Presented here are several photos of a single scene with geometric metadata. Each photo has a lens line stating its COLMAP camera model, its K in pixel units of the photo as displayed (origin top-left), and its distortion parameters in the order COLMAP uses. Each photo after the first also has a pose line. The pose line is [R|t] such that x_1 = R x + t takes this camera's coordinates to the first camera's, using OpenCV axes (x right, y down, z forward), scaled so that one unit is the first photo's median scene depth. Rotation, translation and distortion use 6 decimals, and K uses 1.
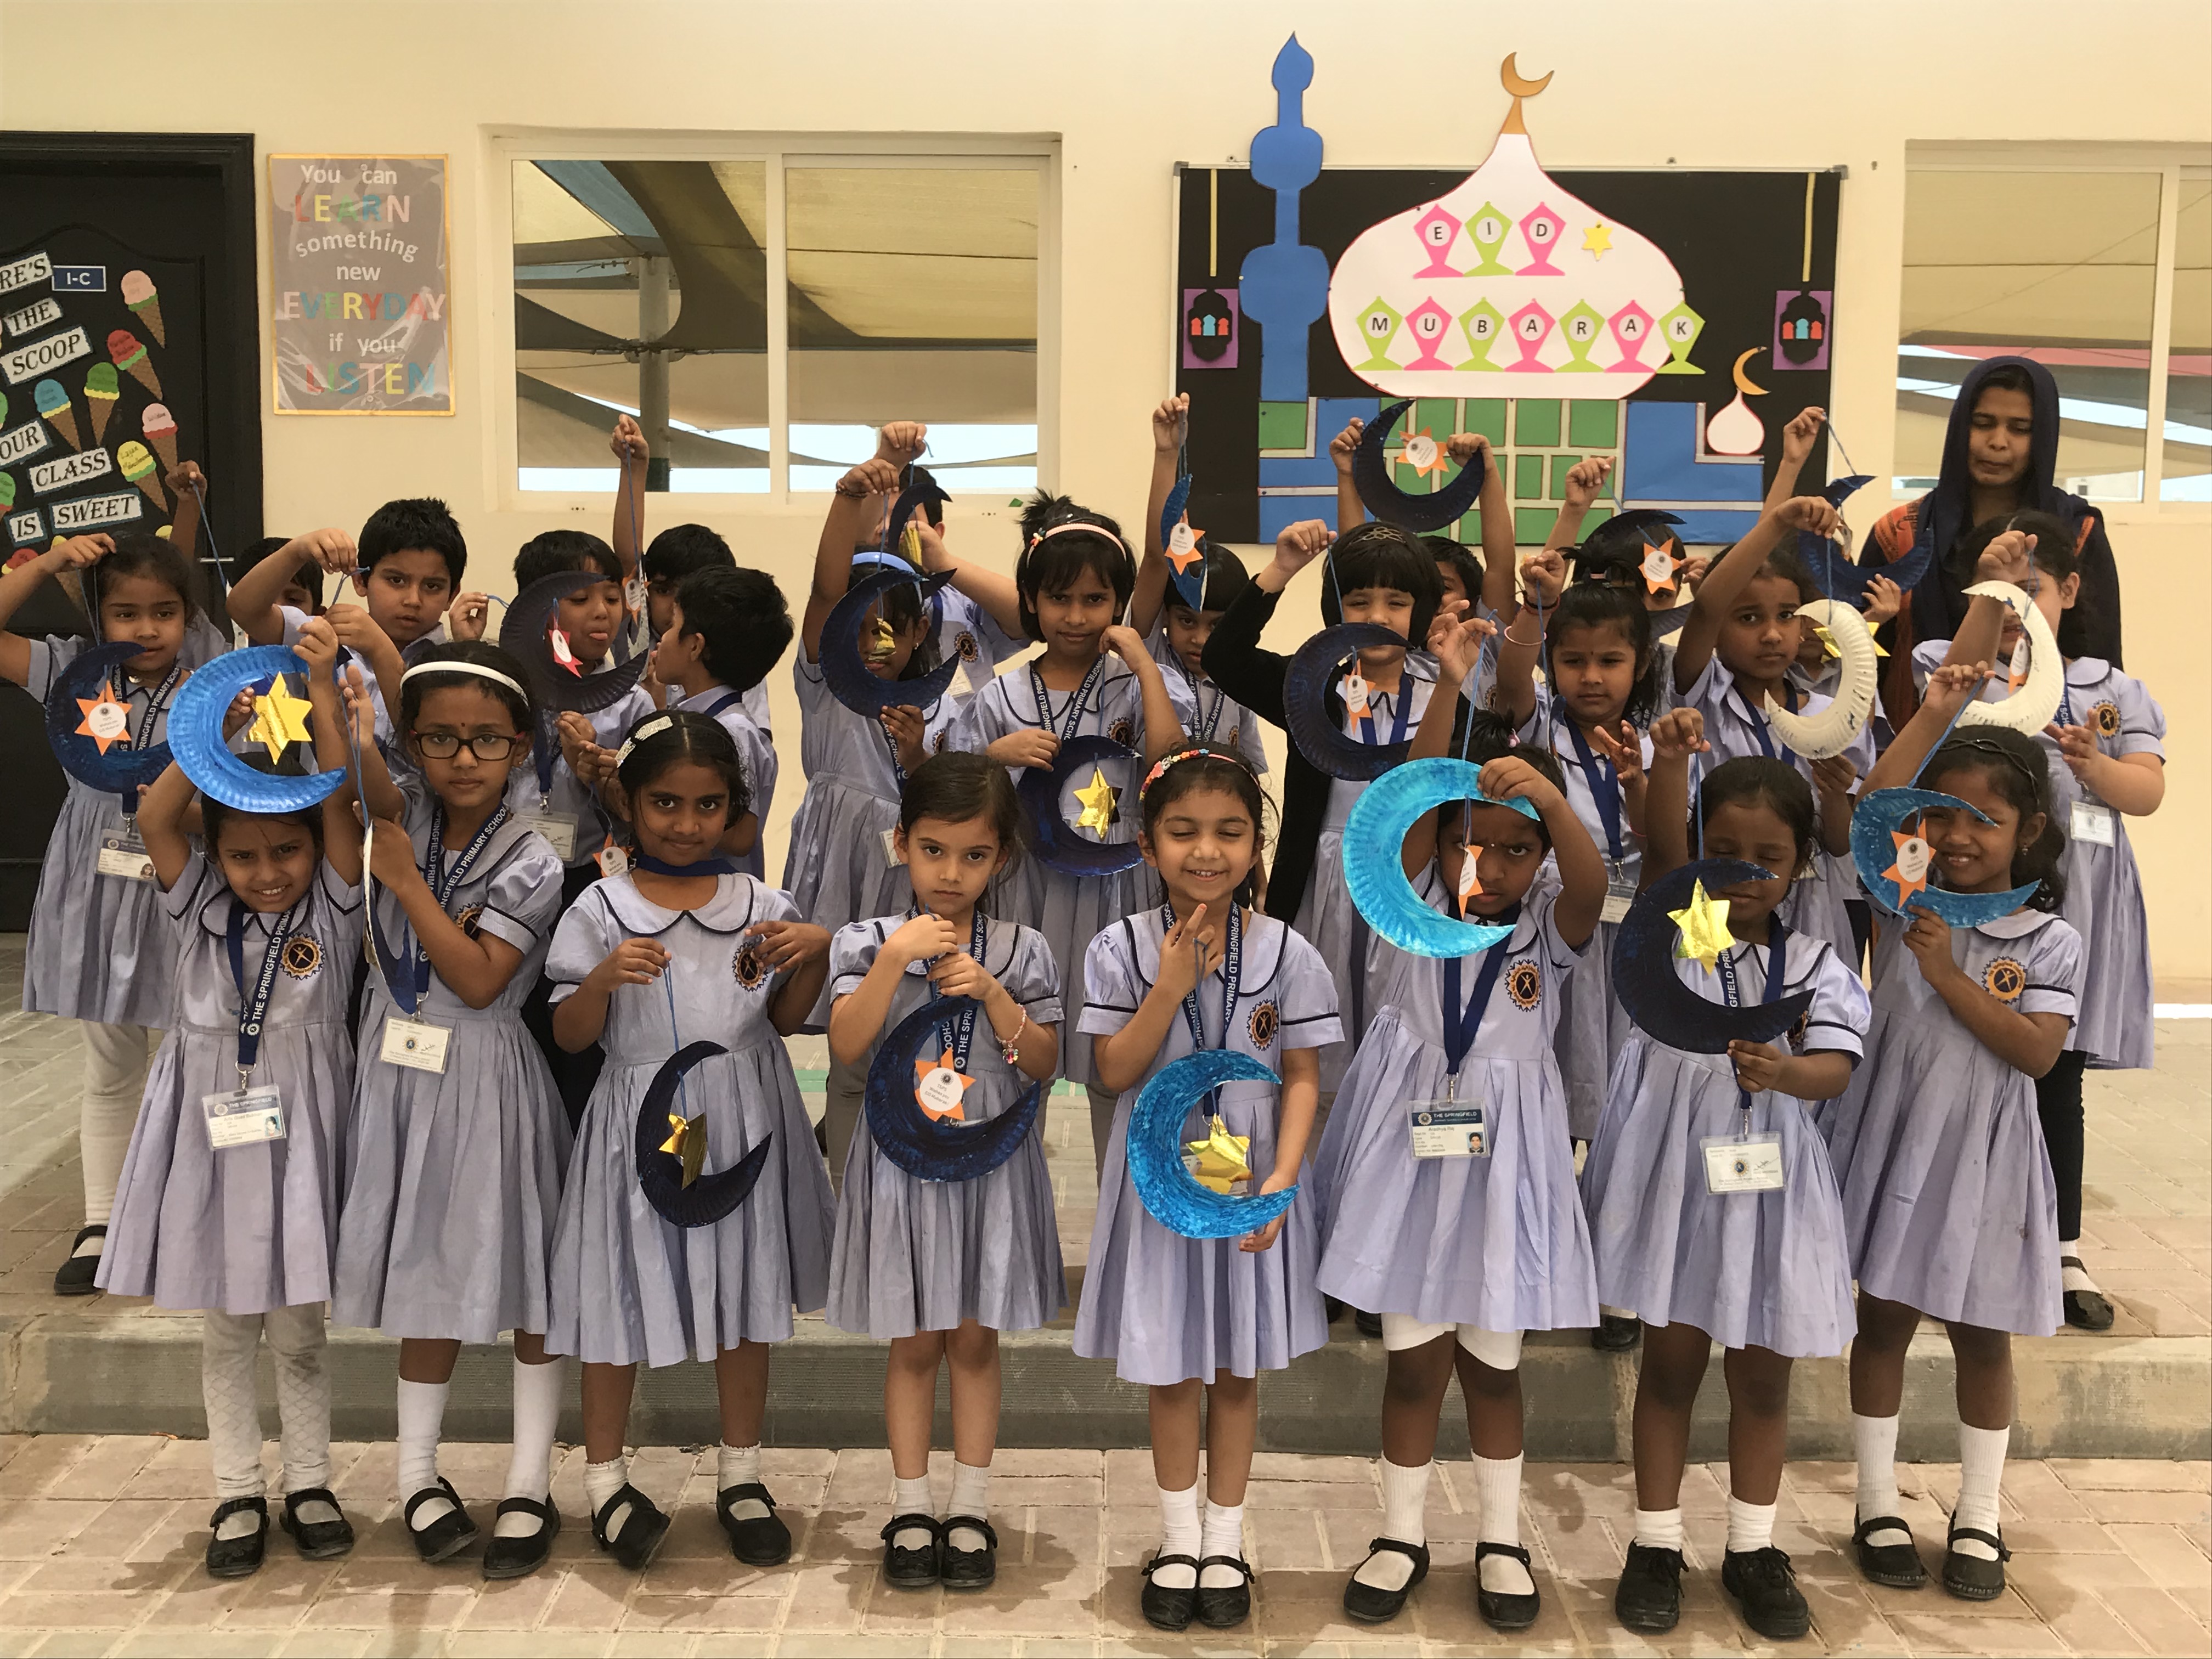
lens RADIAL K [[2272.4, 0, 1104.3], [0, 2272.4, 842.3], [0, 0, 1]] dist [0.001823, 0.000000]
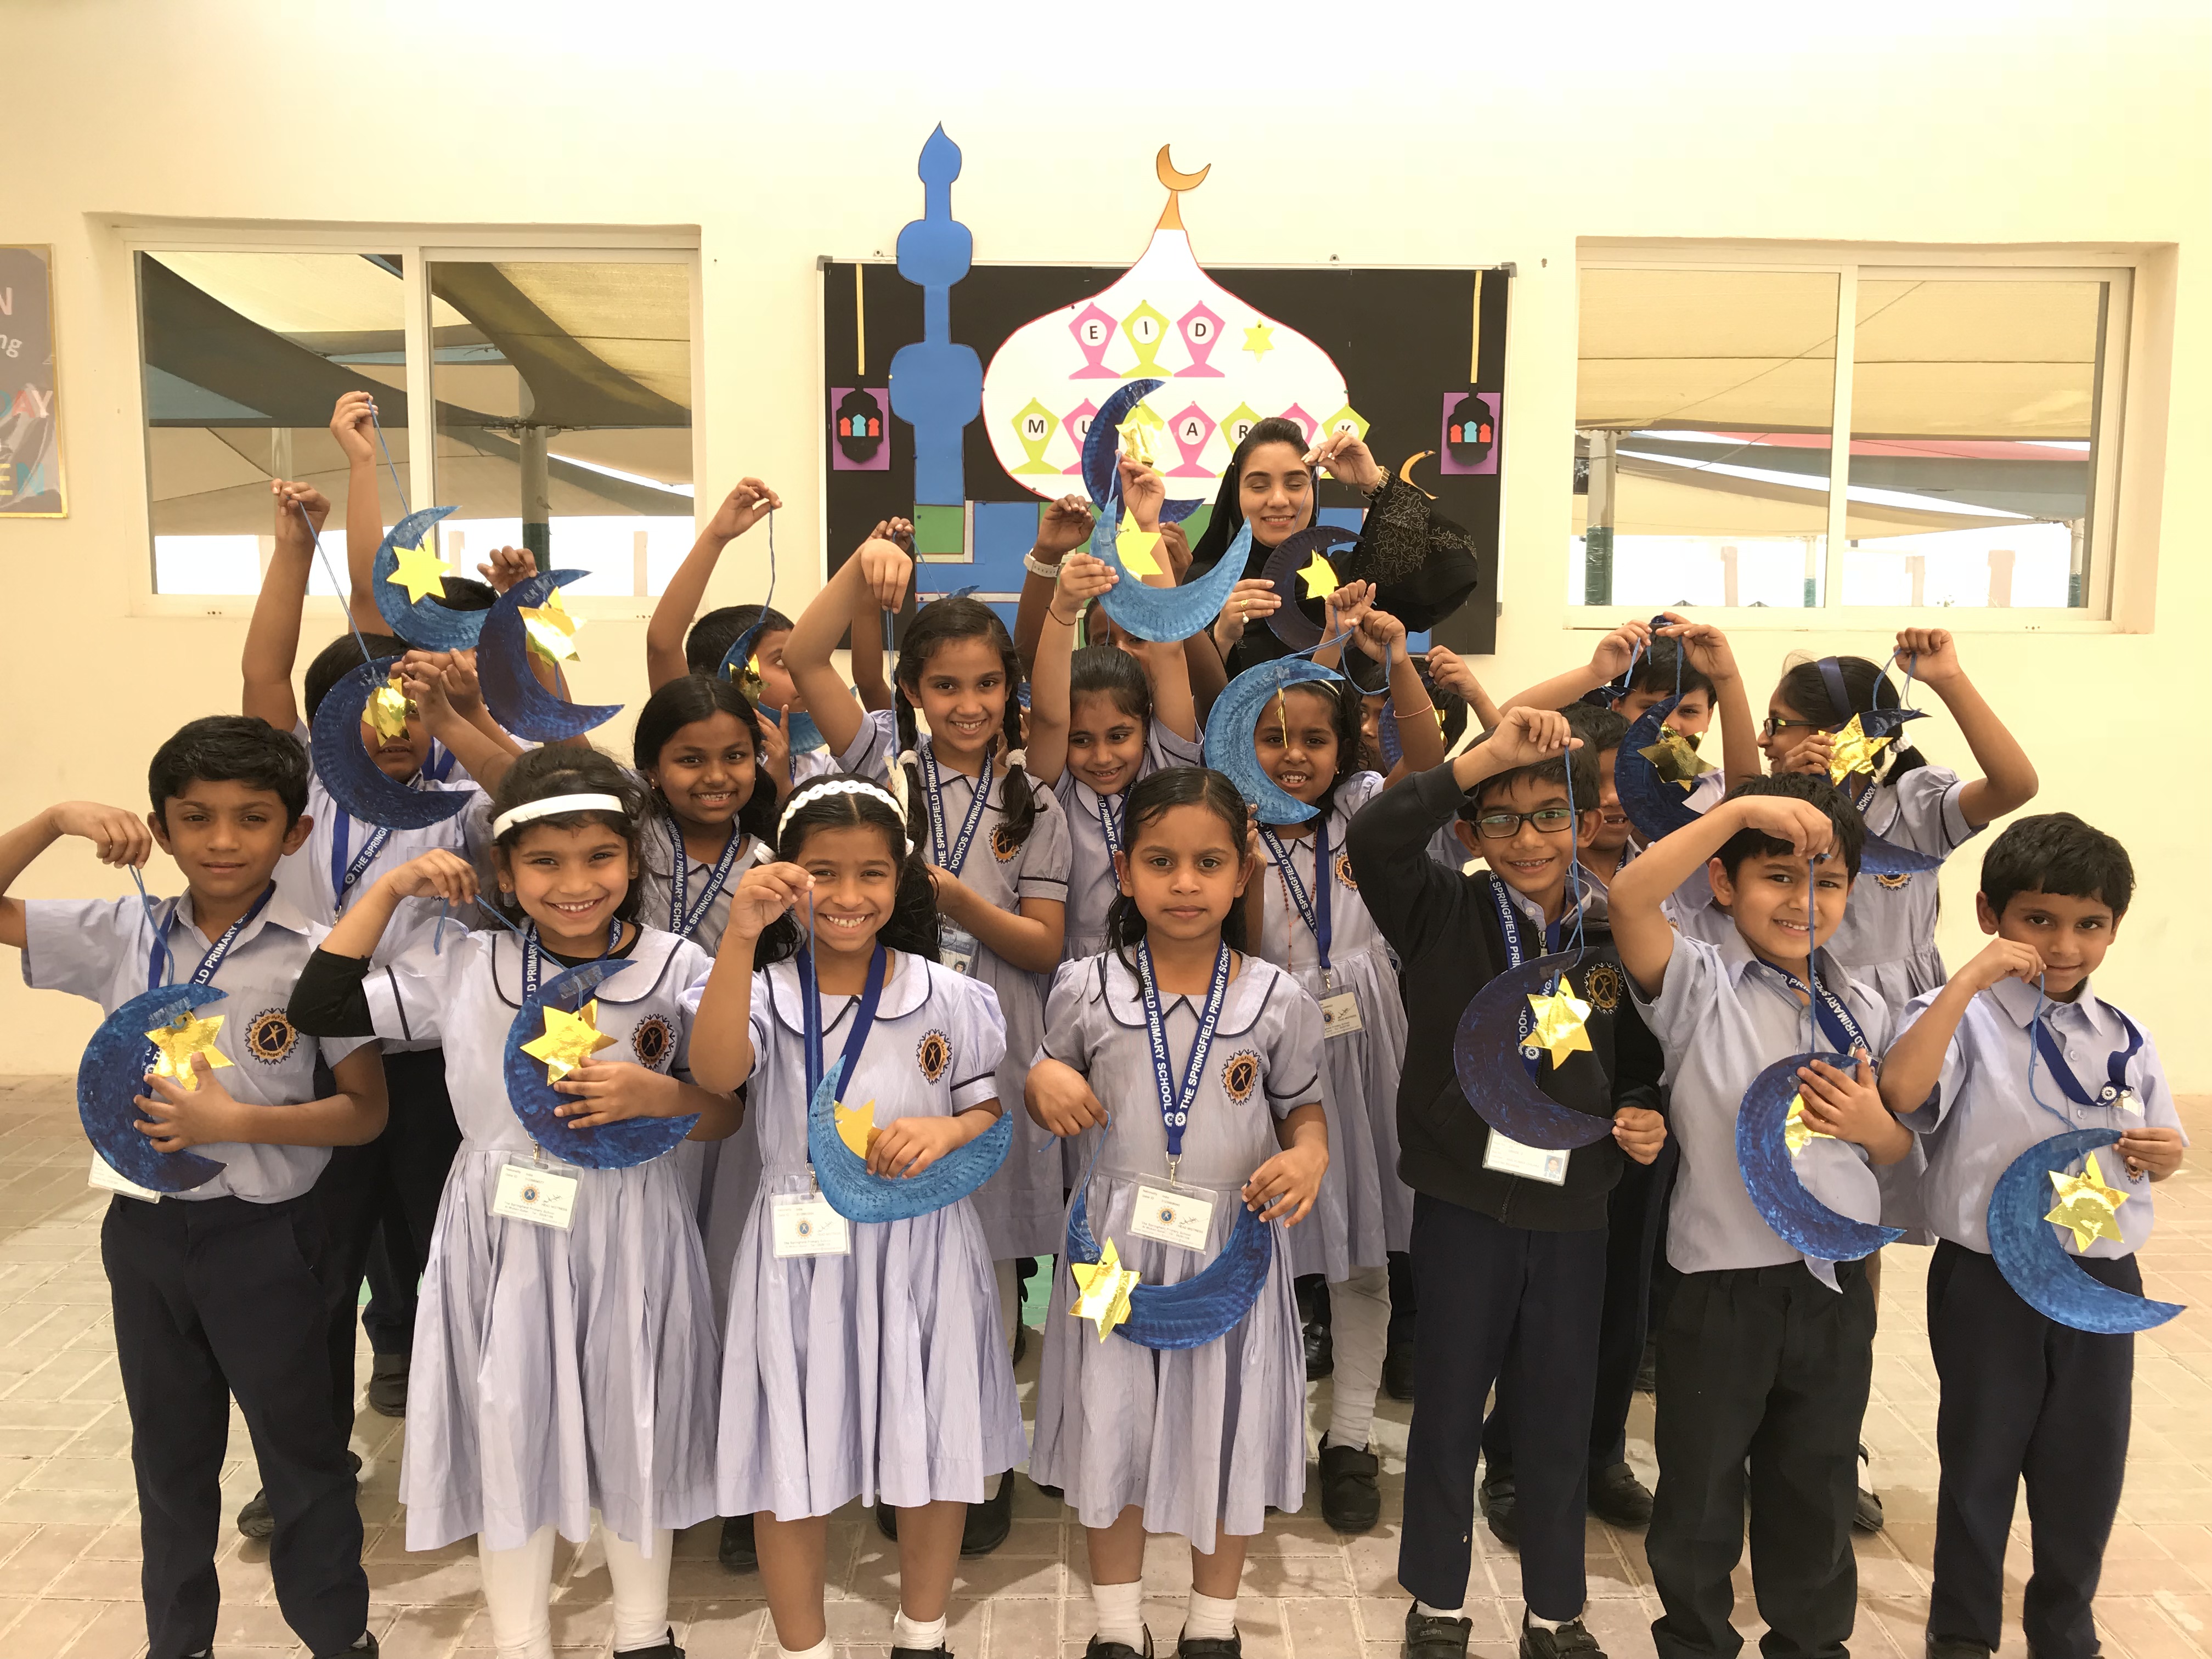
lens RADIAL K [[1853.8, 0, 1095.8], [0, 1853.8, 825.4], [0, 0, 1]] dist [0.025081, -0.047654]
pose [[0.999594, -0.003251, 0.028310, 0.124129], [0.003131, 0.999986, 0.004297, -0.061872], [-0.028324, -0.004206, 0.999590, 0.210868]]
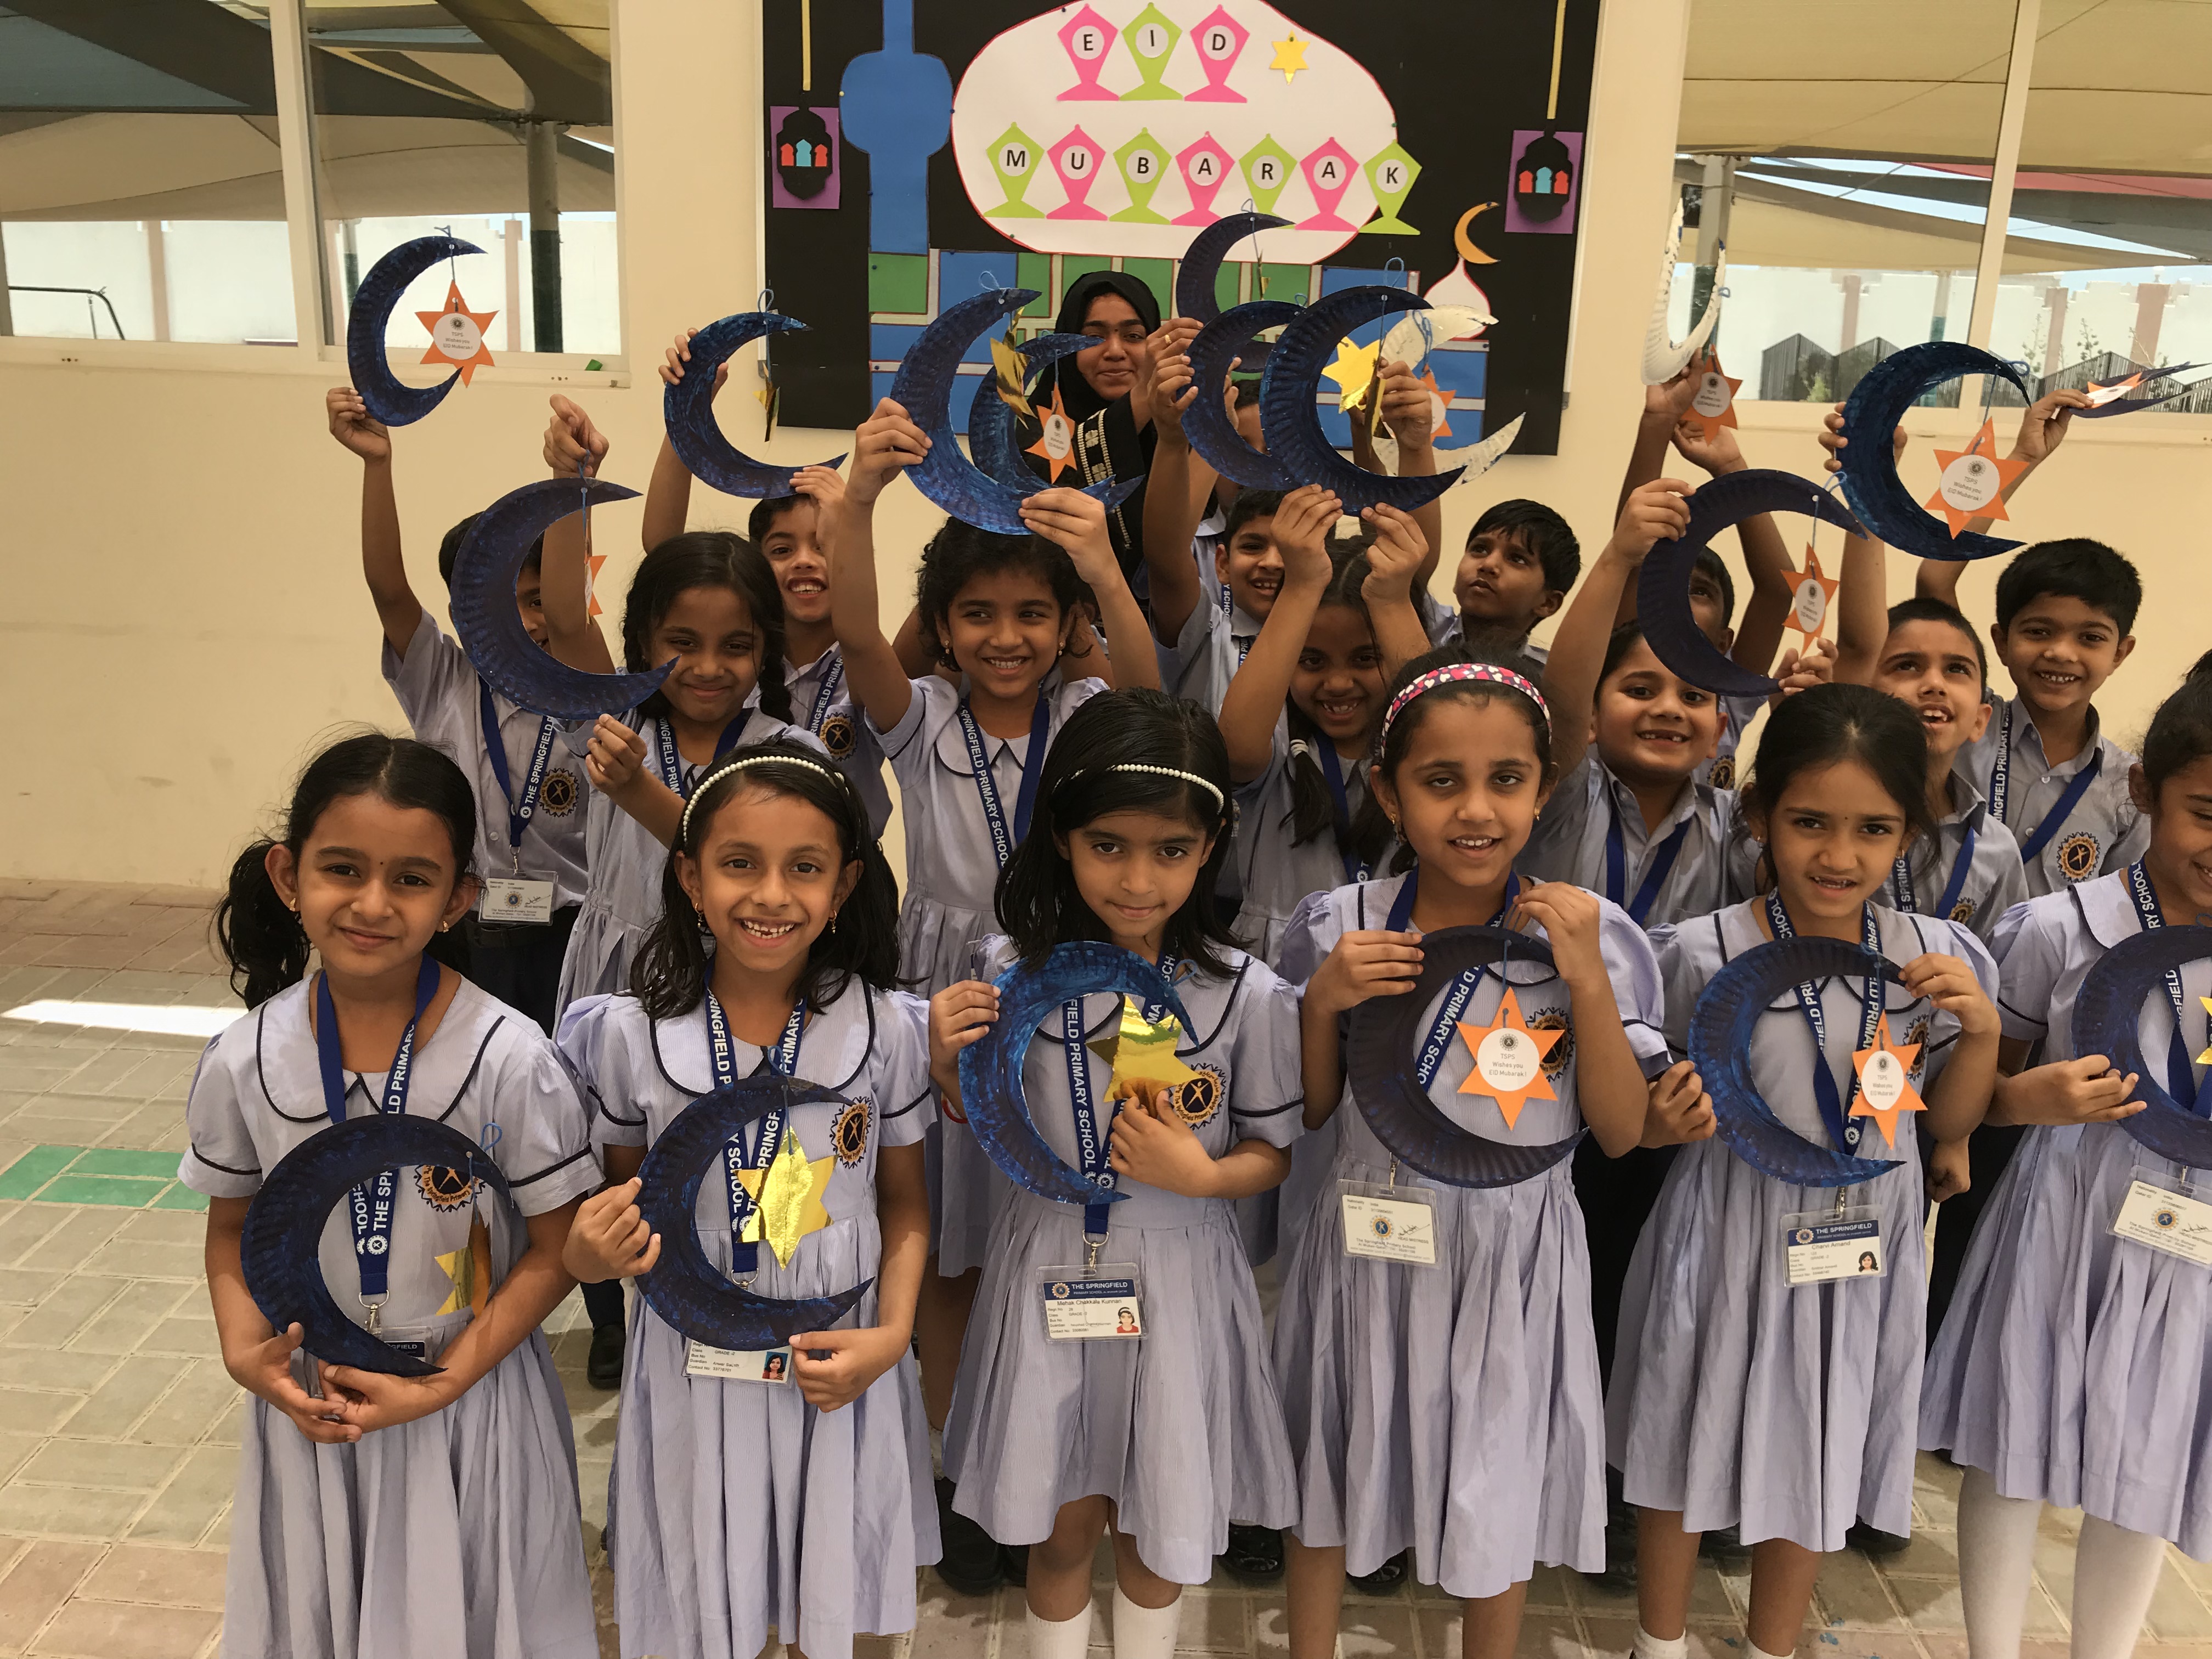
lens RADIAL K [[1853.8, 0, 1100.9], [0, 1853.8, 793.4], [0, 0, 1]] dist [0.025081, -0.047654]
pose [[0.999482, 0.030874, -0.009051, 0.164276], [-0.029310, 0.989775, 0.139596, -0.099318], [0.013269, -0.139259, 0.990167, 0.321670]]
